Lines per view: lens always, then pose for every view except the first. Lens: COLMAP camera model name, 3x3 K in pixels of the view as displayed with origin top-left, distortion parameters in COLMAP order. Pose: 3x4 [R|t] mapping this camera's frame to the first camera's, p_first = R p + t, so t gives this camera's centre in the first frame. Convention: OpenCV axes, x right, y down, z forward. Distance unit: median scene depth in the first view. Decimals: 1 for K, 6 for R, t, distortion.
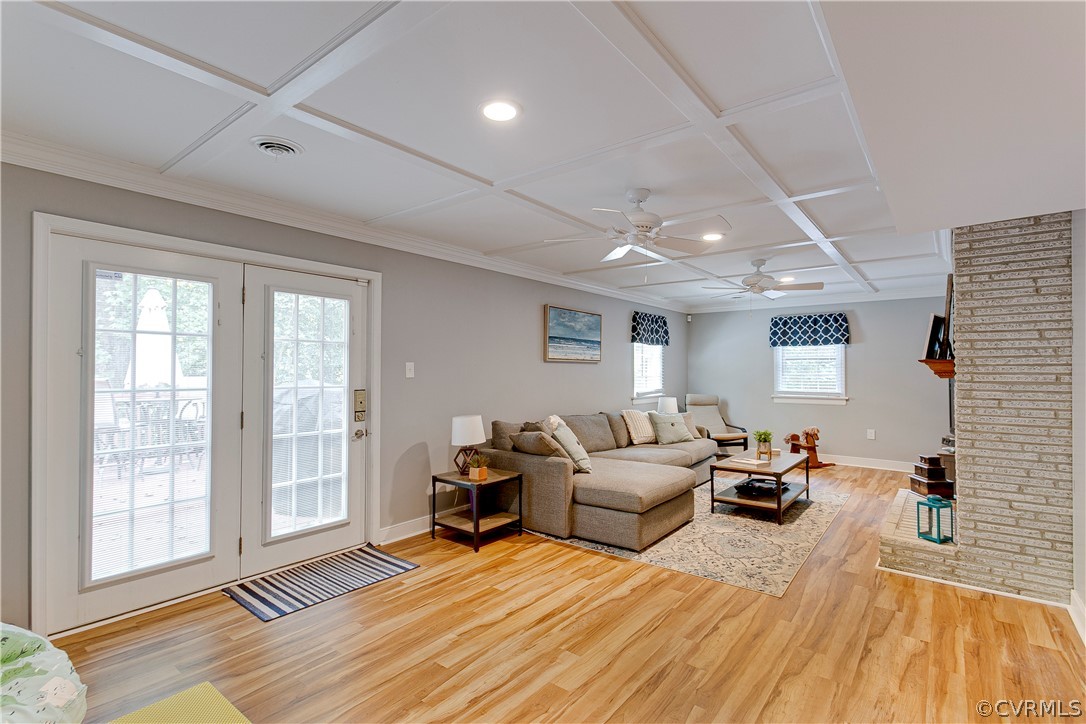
lens RADIAL K [[505.7, 0, 535.4], [0, 505.7, 365.0], [0, 0, 1]] dist [0.004964, -0.000210]
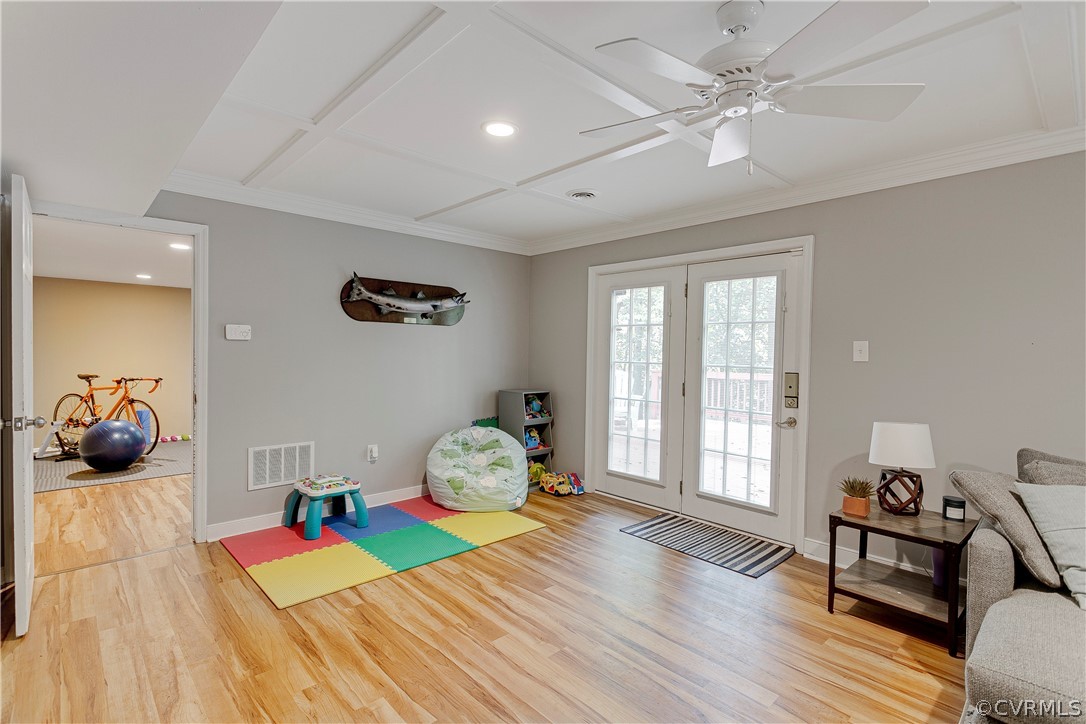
lens RADIAL K [[505.7, 0, 534.8], [0, 505.7, 359.5], [0, 0, 1]] dist [0.004964, -0.000210]
pose [[-0.137341, 0.012309, -0.990447, 0.679389], [-0.007230, 0.999884, 0.013429, 0.018629], [0.990497, 0.009005, -0.137236, 0.754377]]
